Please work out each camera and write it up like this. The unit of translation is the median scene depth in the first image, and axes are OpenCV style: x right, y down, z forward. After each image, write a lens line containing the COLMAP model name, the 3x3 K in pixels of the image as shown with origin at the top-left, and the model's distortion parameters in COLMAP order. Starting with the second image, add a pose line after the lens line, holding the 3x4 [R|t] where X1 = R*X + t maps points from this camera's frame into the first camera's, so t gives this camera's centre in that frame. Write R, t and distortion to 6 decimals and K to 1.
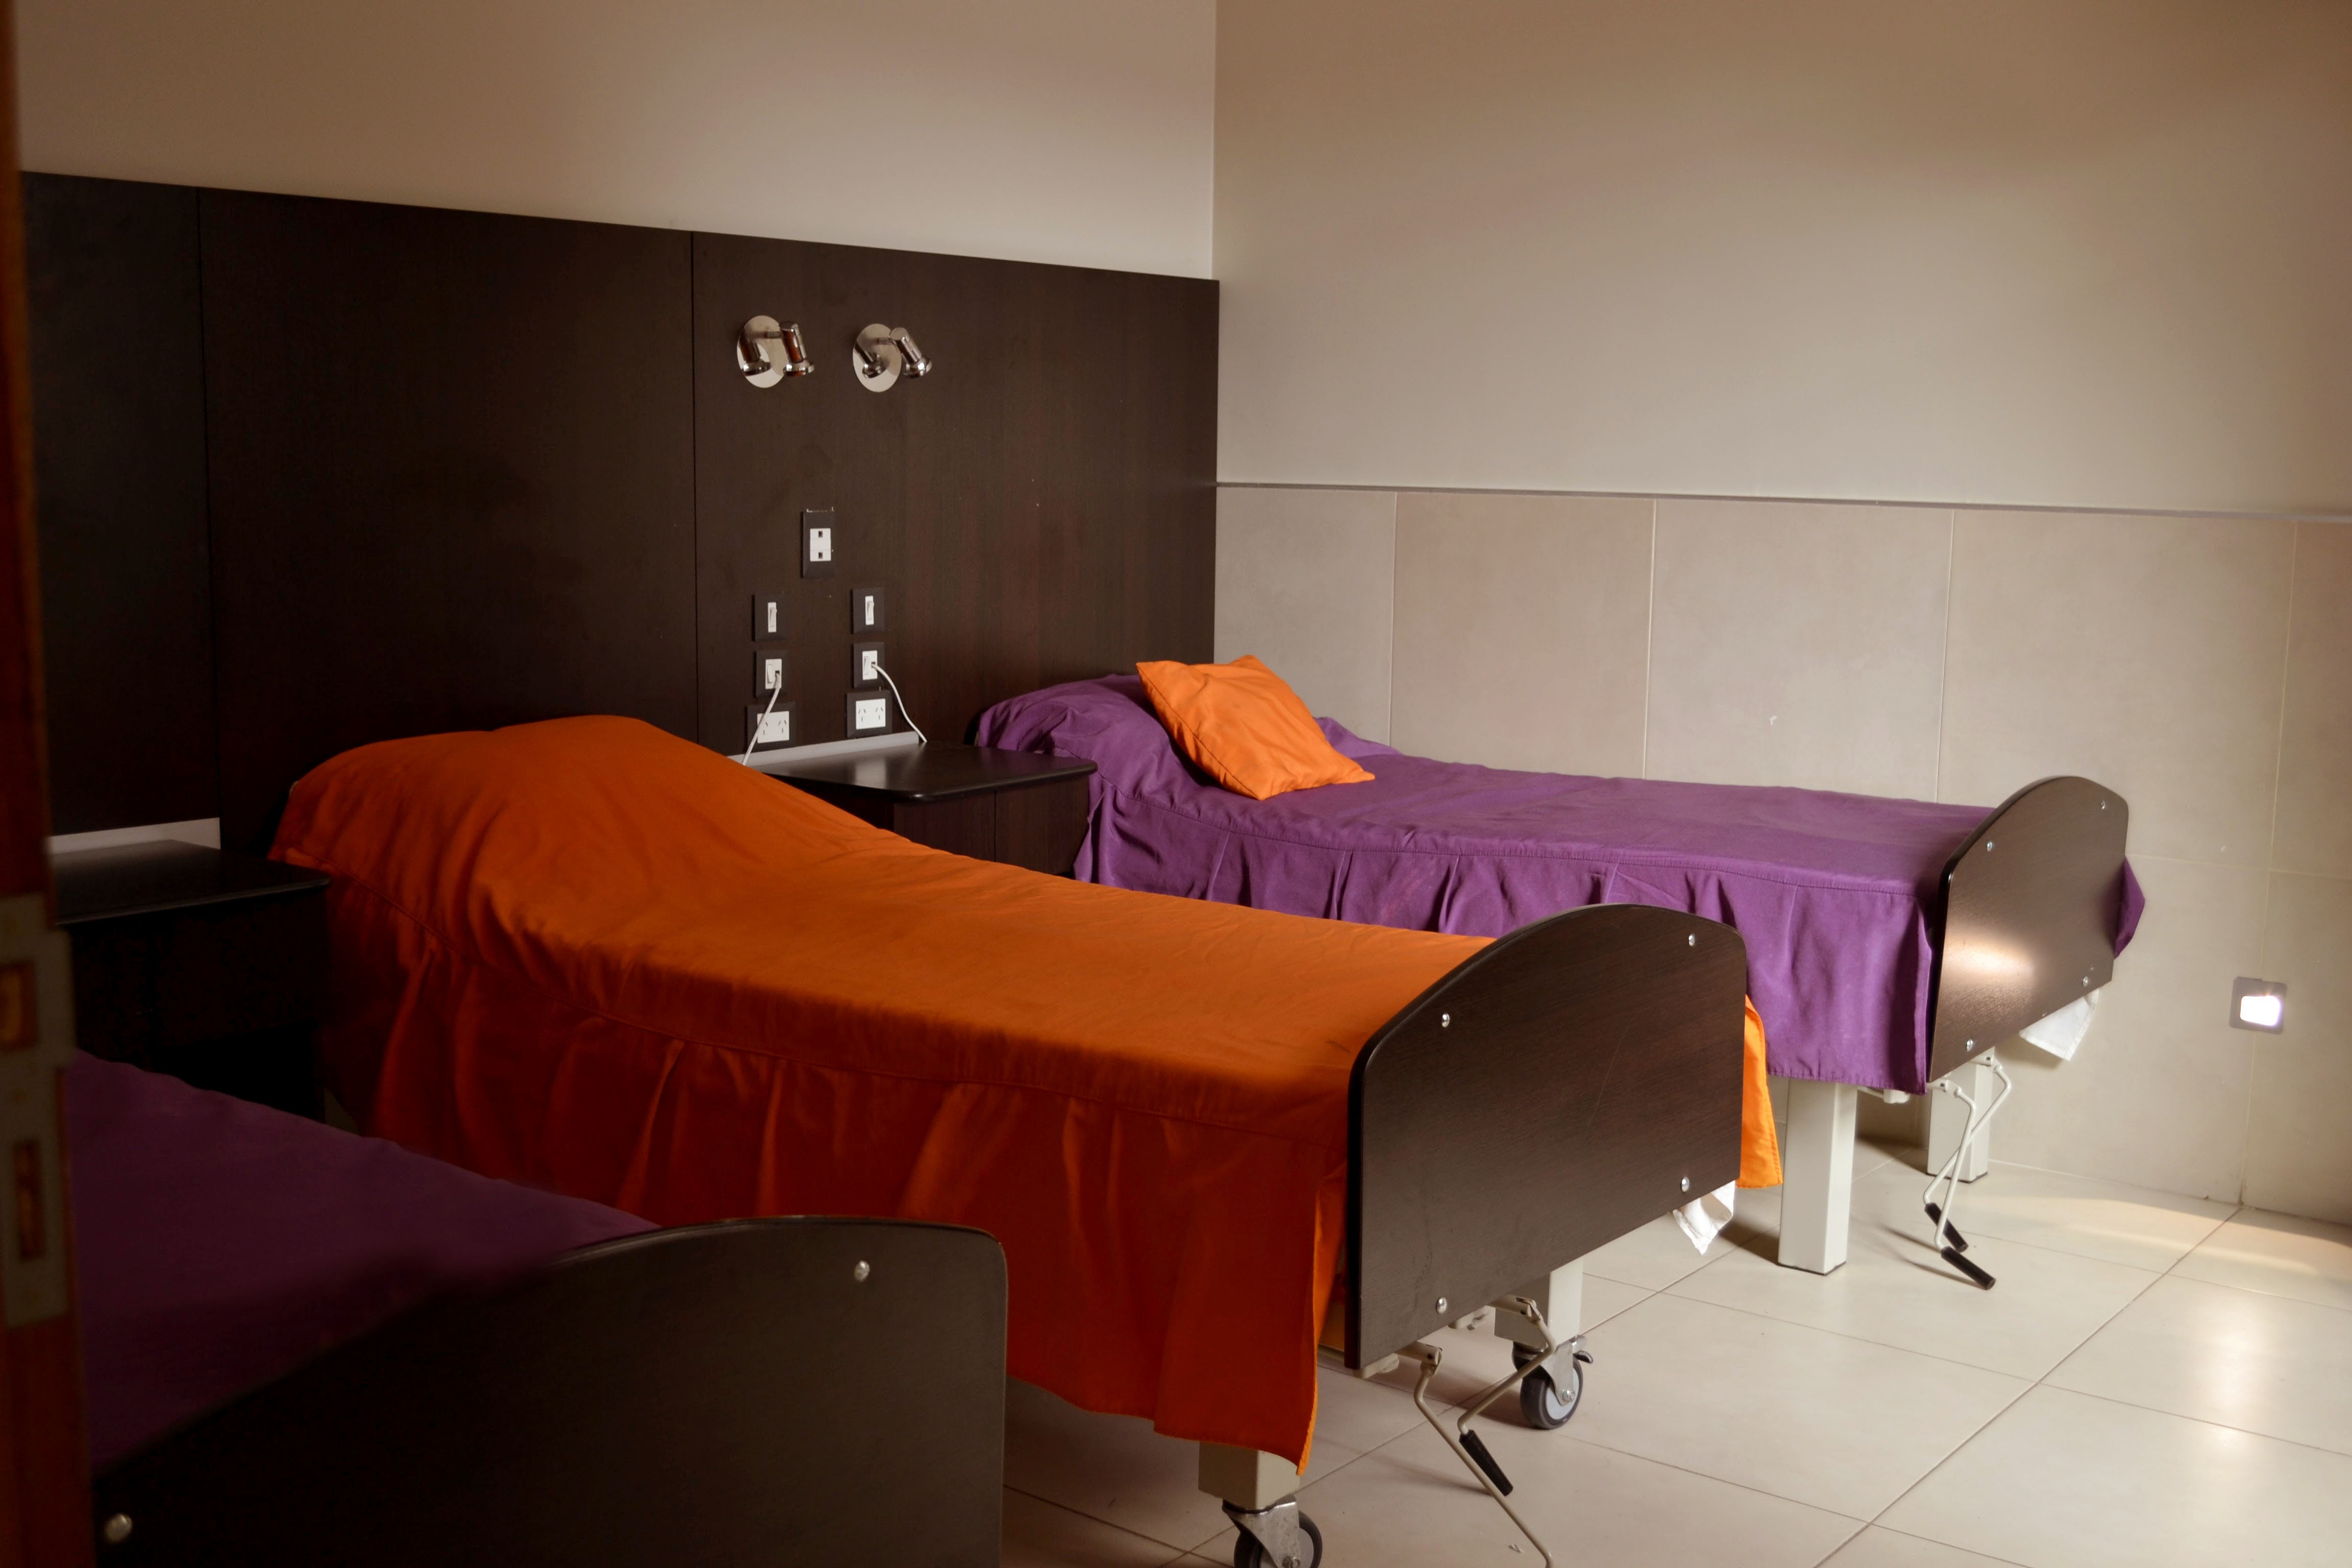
lens RADIAL K [[2551.4, 0, 1169.9], [0, 2551.4, 783.0], [0, 0, 1]] dist [-0.028885, 0.000000]
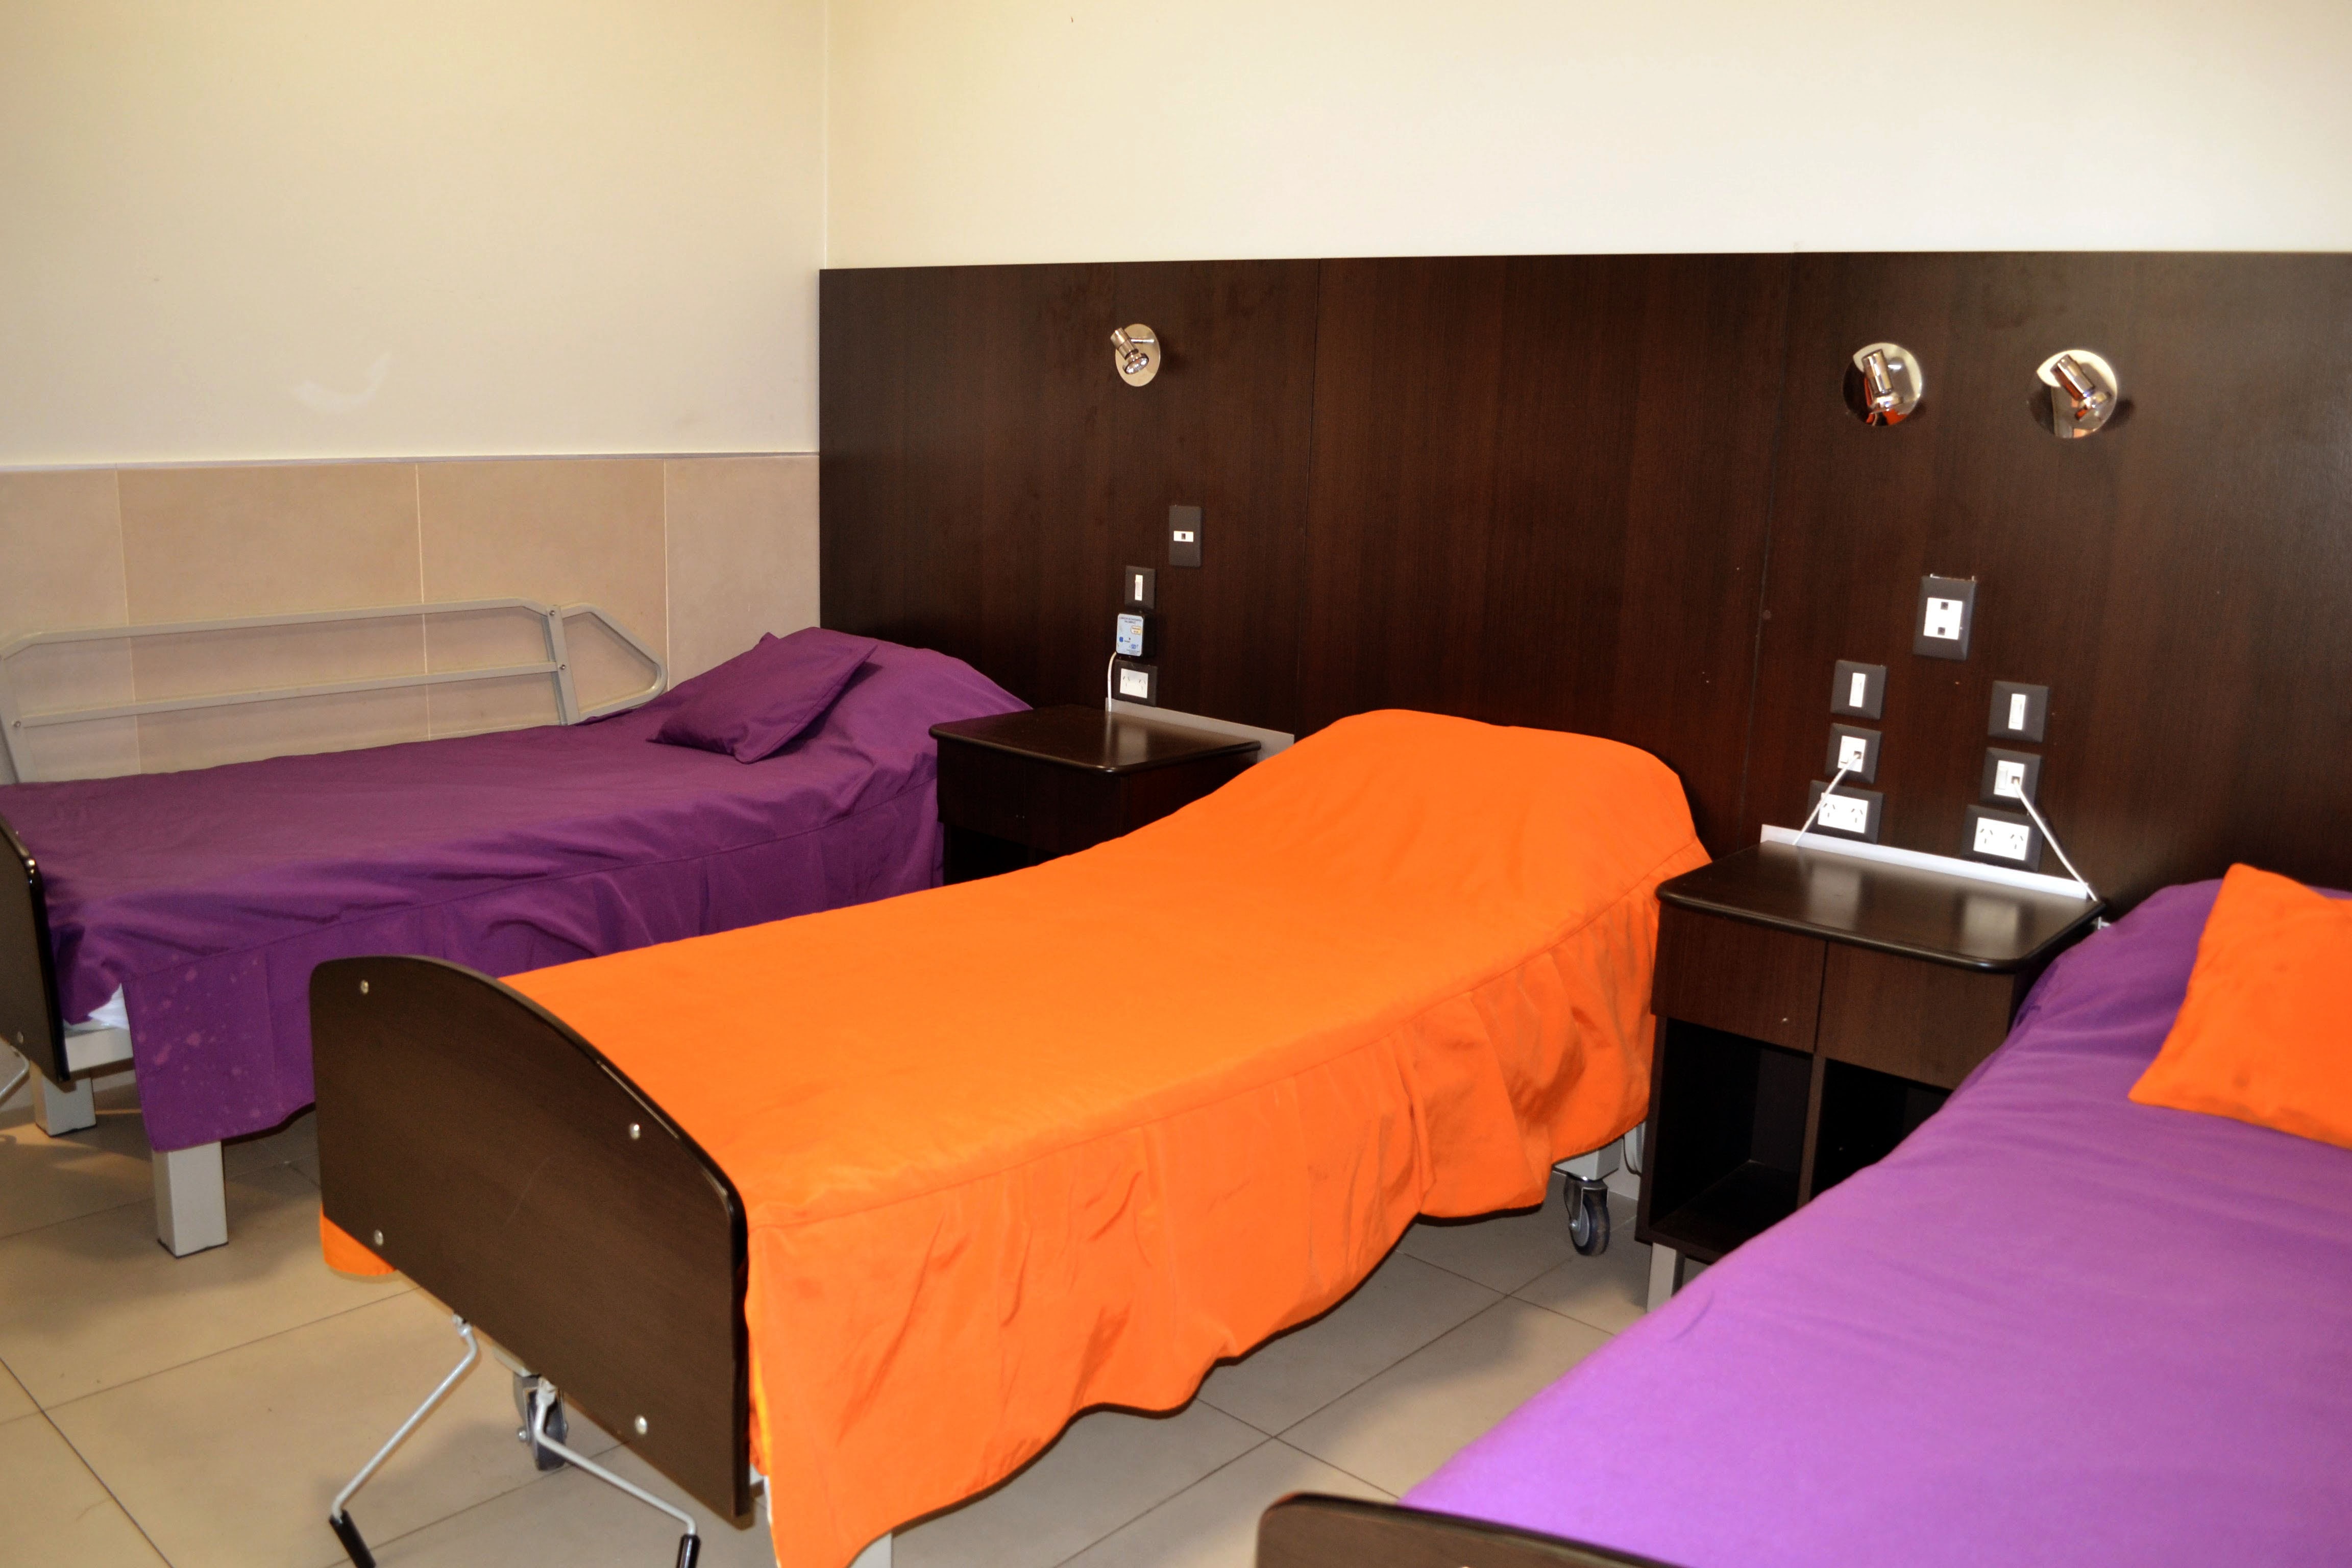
lens RADIAL K [[1907.6, 0, 1175.5], [0, 1907.6, 782.3], [0, 0, 1]] dist [-0.065609, 0.000048]
pose [[-0.072037, 0.174952, -0.981938, 0.510222], [-0.186097, 0.964850, 0.185560, -0.112085], [0.979887, 0.196103, -0.036947, 0.804474]]
